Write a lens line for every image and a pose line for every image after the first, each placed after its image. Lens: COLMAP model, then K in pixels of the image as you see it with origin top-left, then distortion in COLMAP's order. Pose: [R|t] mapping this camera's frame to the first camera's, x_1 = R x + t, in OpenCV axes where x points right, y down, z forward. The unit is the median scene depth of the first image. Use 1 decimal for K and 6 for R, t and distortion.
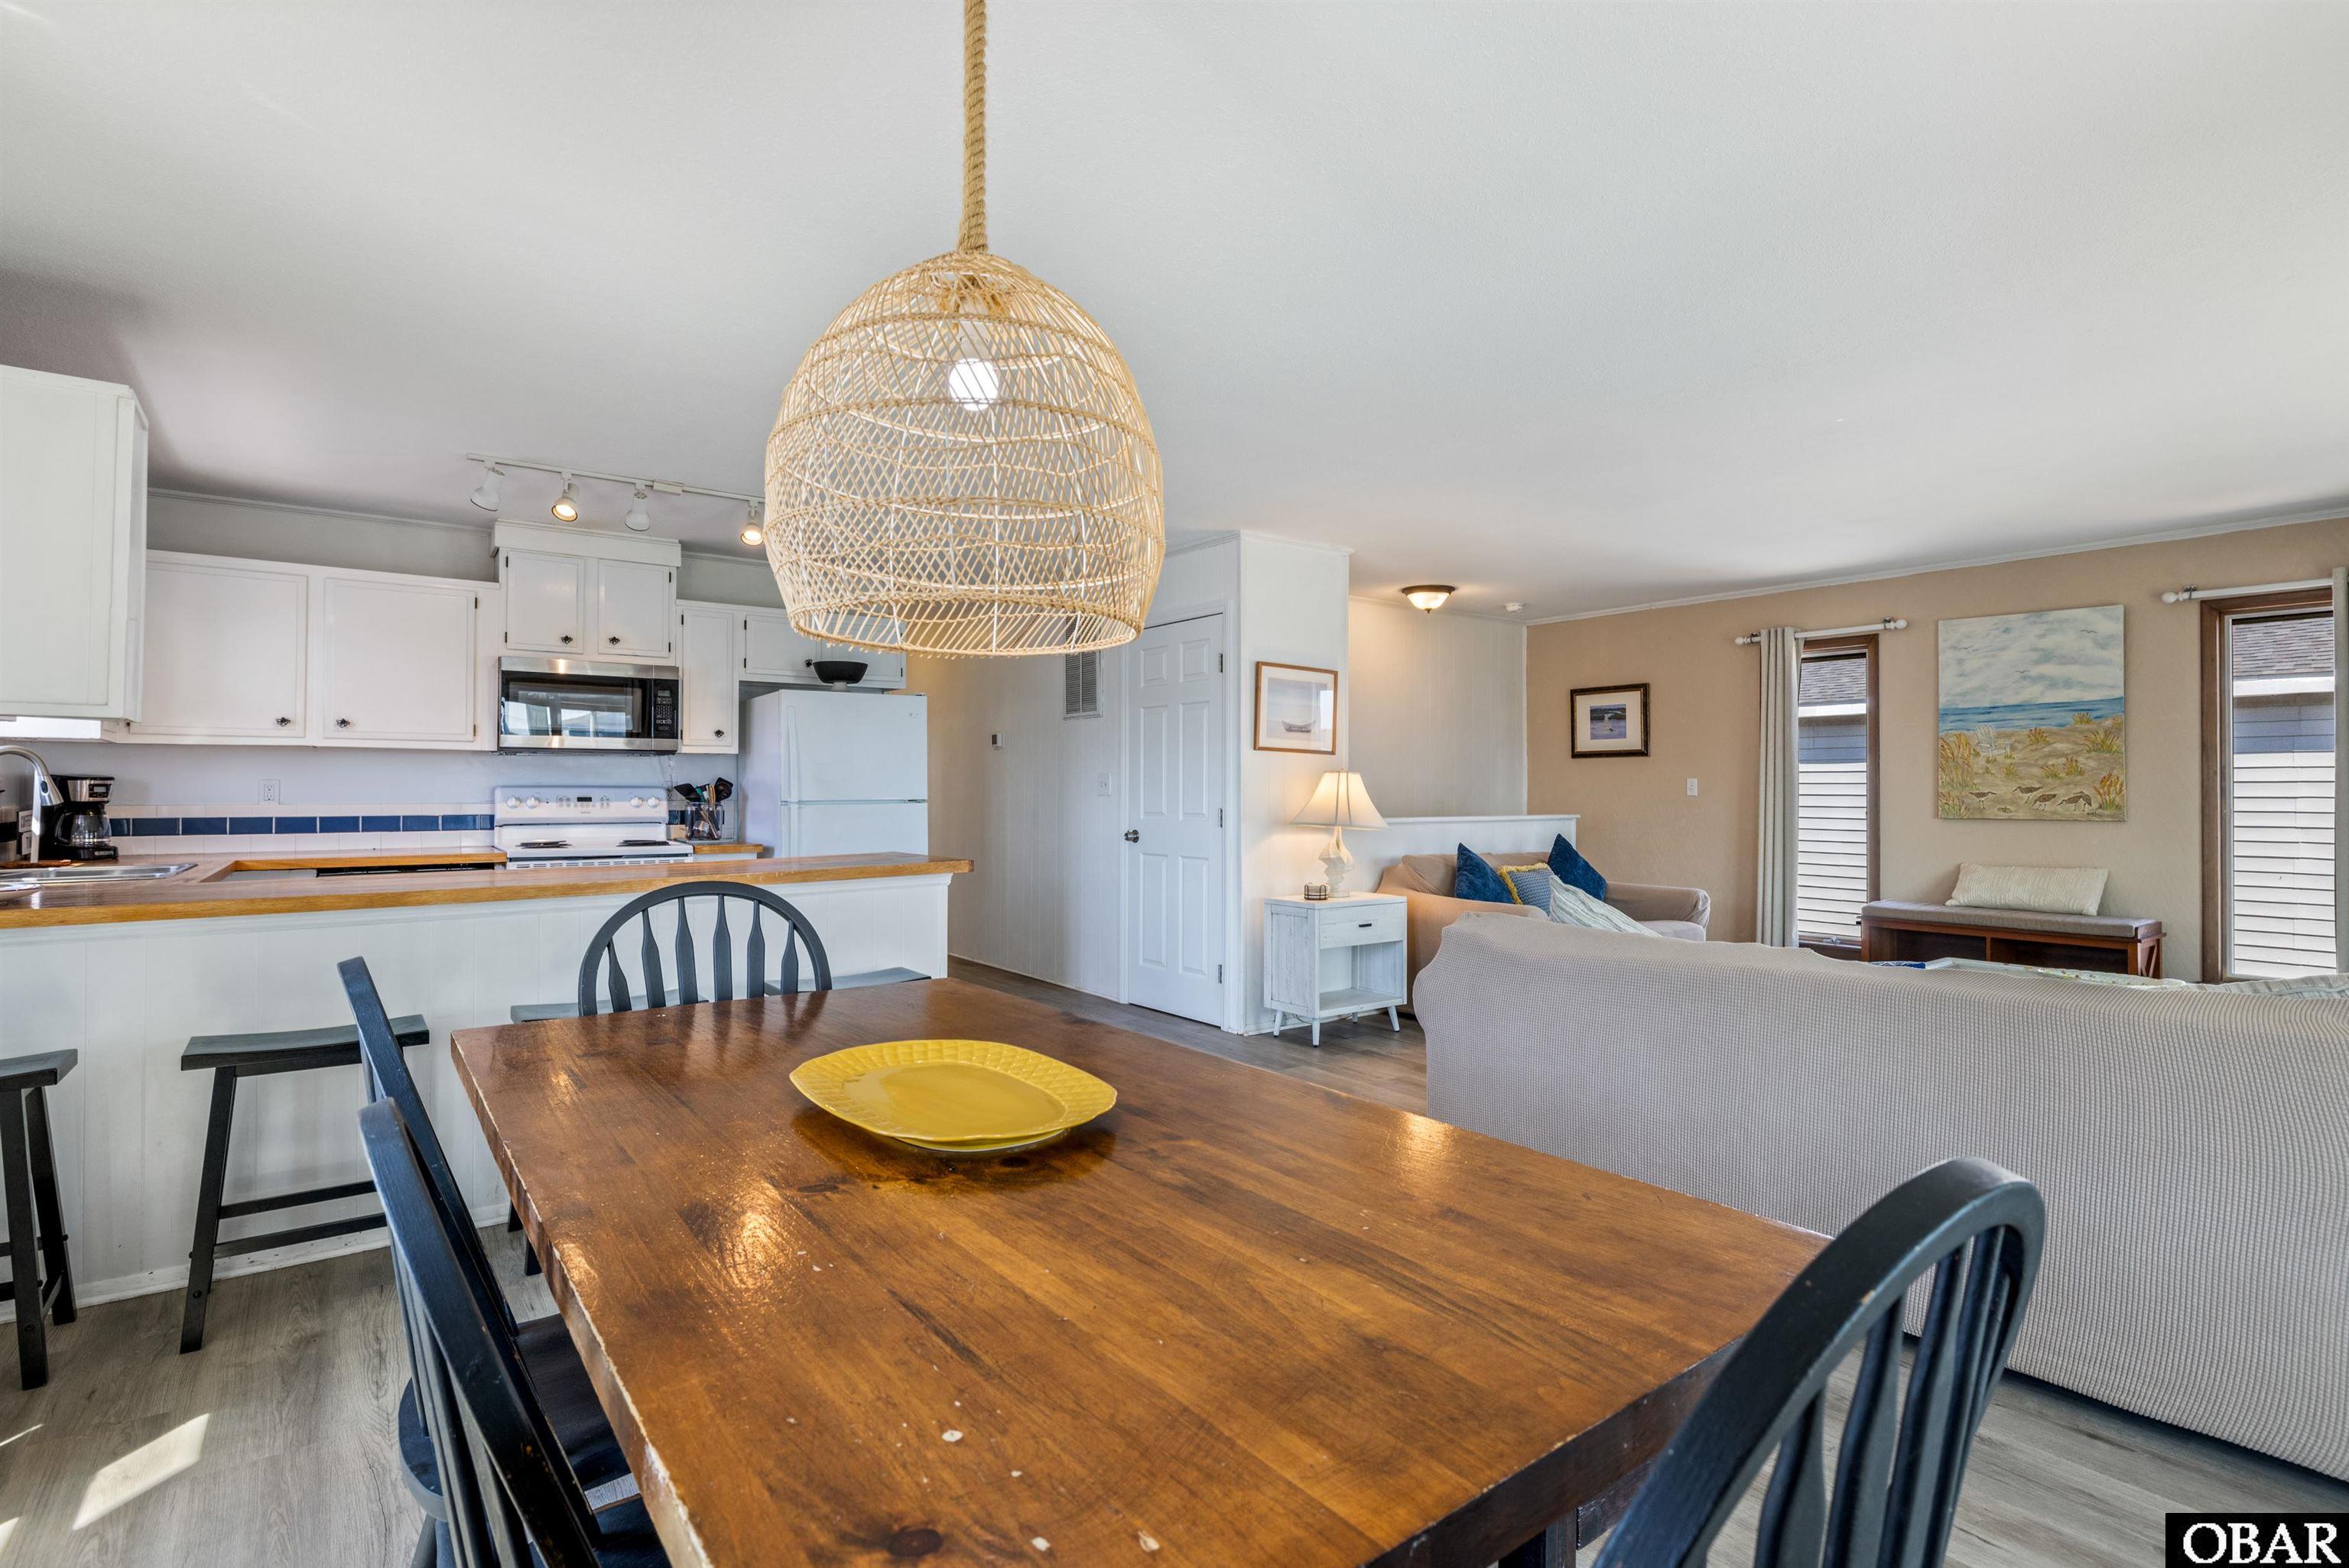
lens RADIAL K [[1147.3, 0, 1181.4], [0, 1147.3, 768.1], [0, 0, 1]] dist [-0.003402, 0.001474]
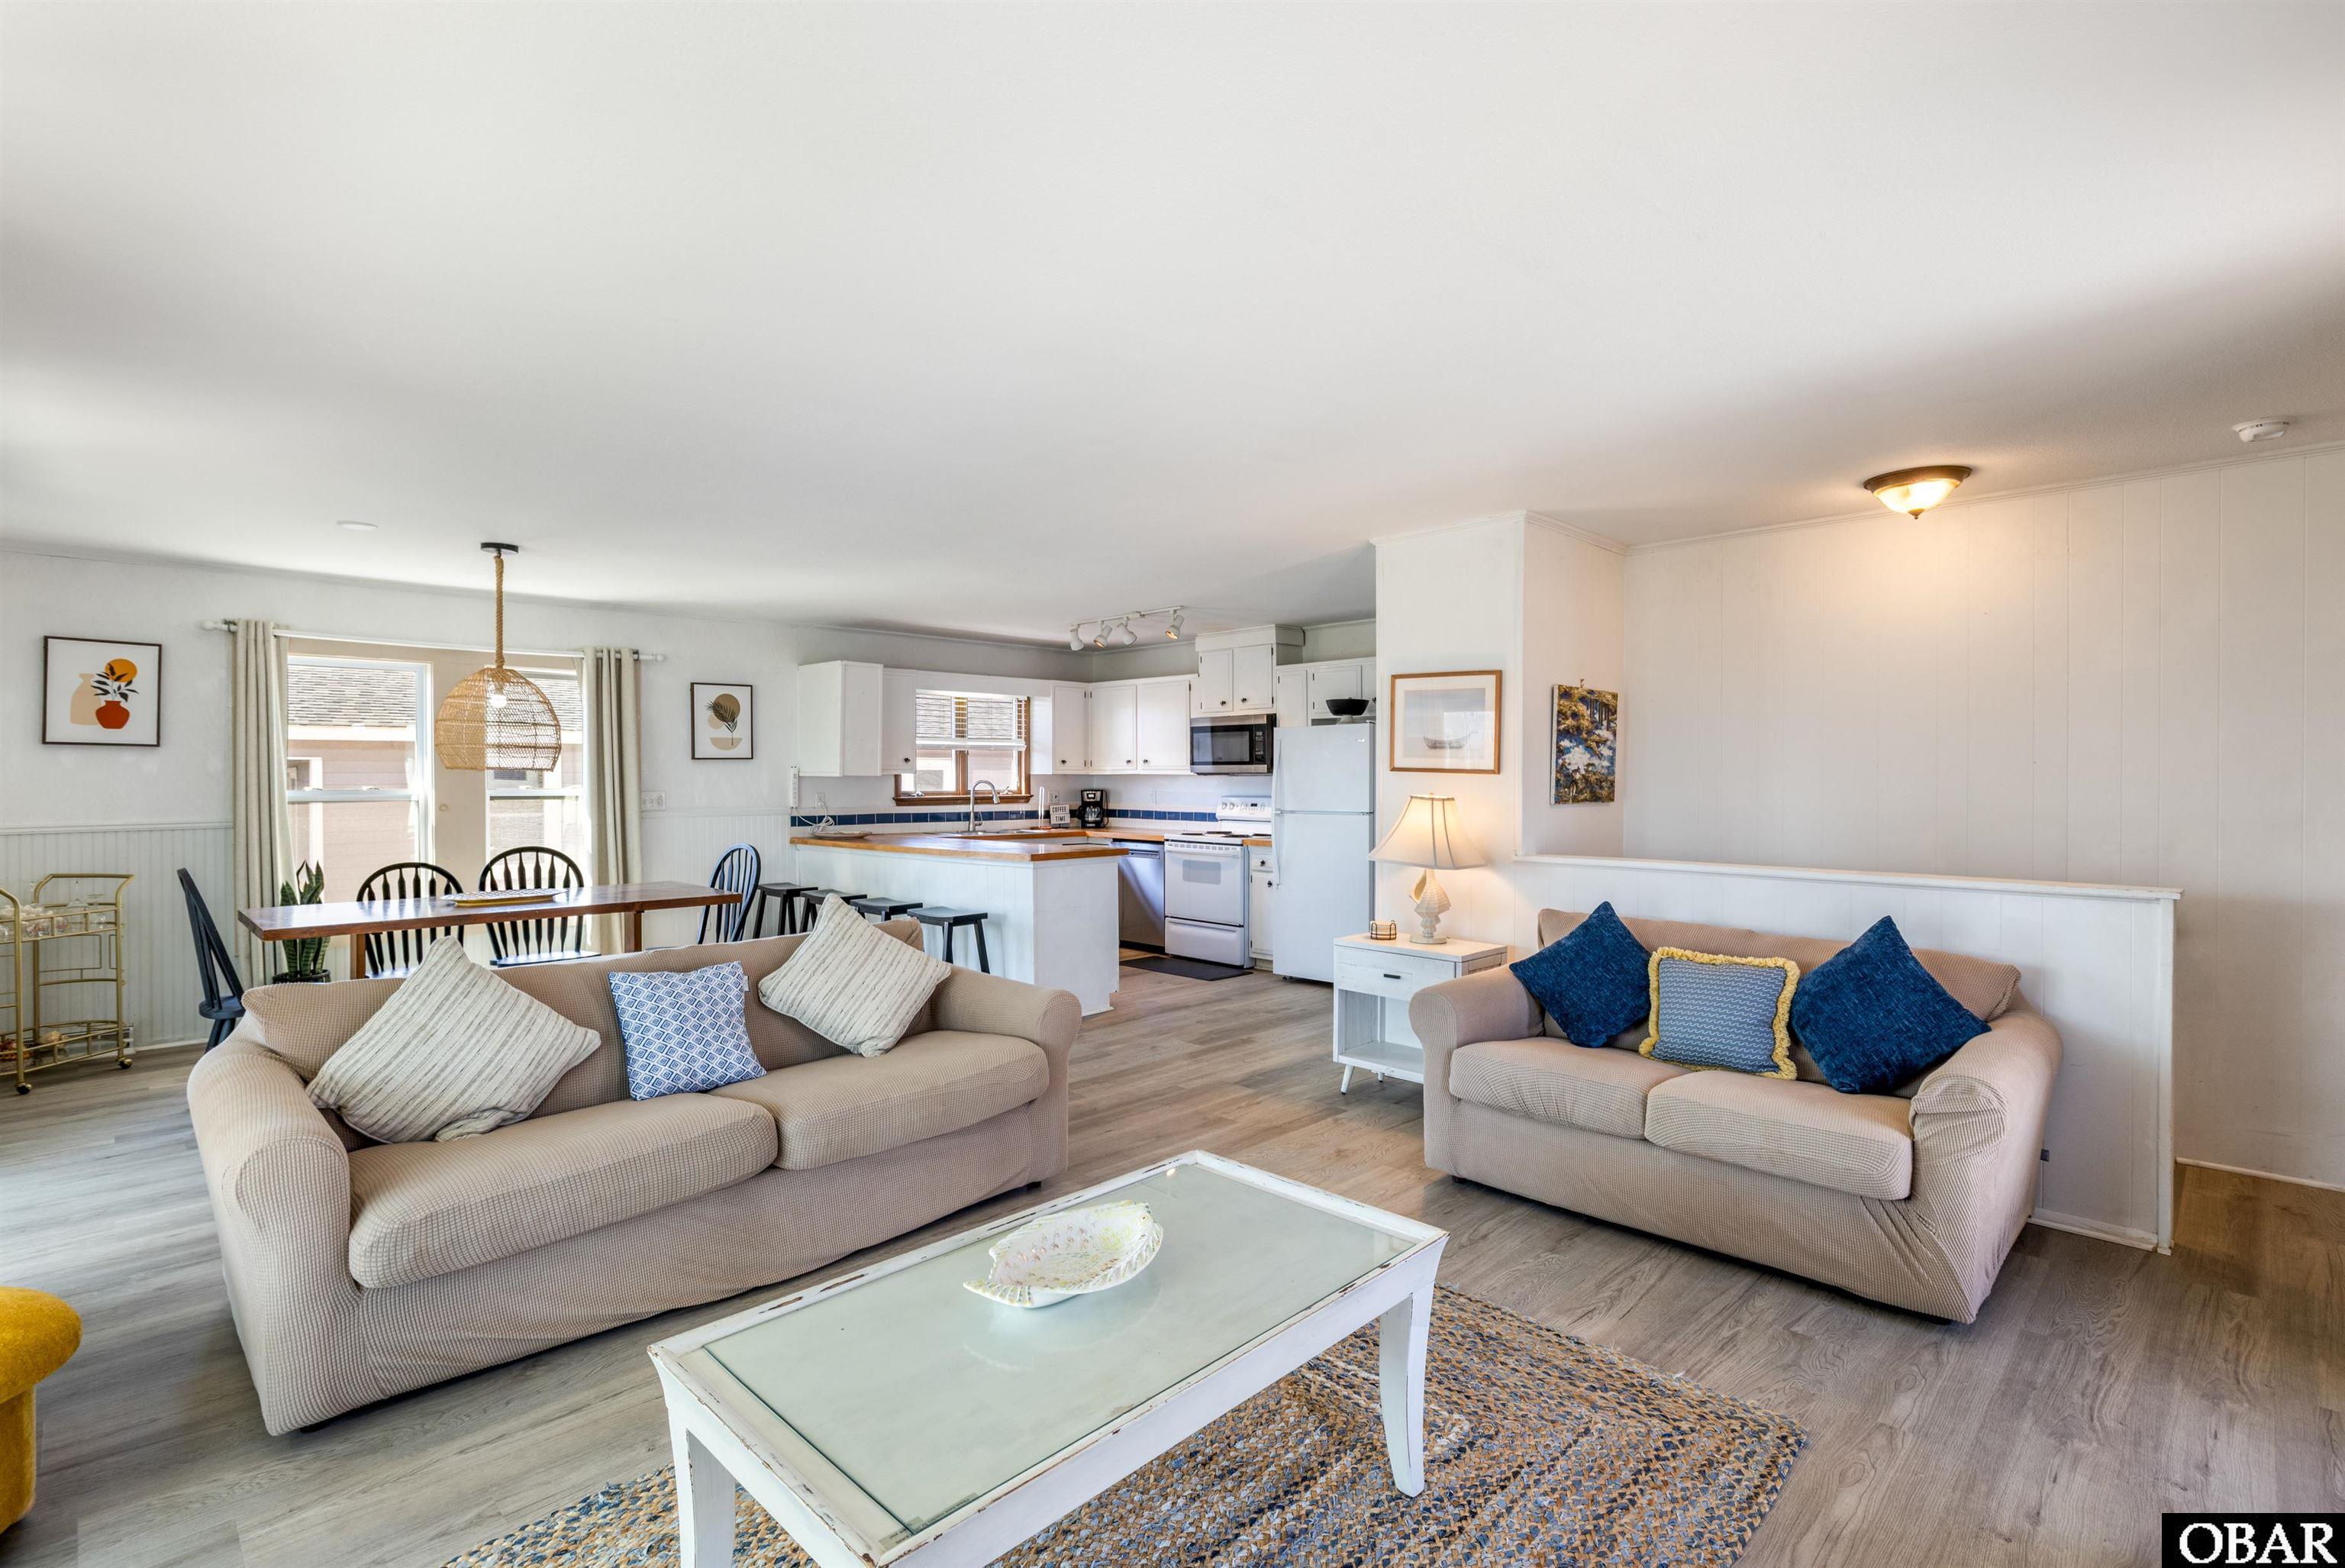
lens RADIAL K [[1076.6, 0, 1180.3], [0, 1076.6, 784.5], [0, 0, 1]] dist [-0.002716, -0.000178]
pose [[0.142193, 0.008006, -0.989807, 0.872536], [0.021548, 0.999705, 0.011182, -0.017634], [0.989604, -0.022919, 0.141978, 0.684156]]
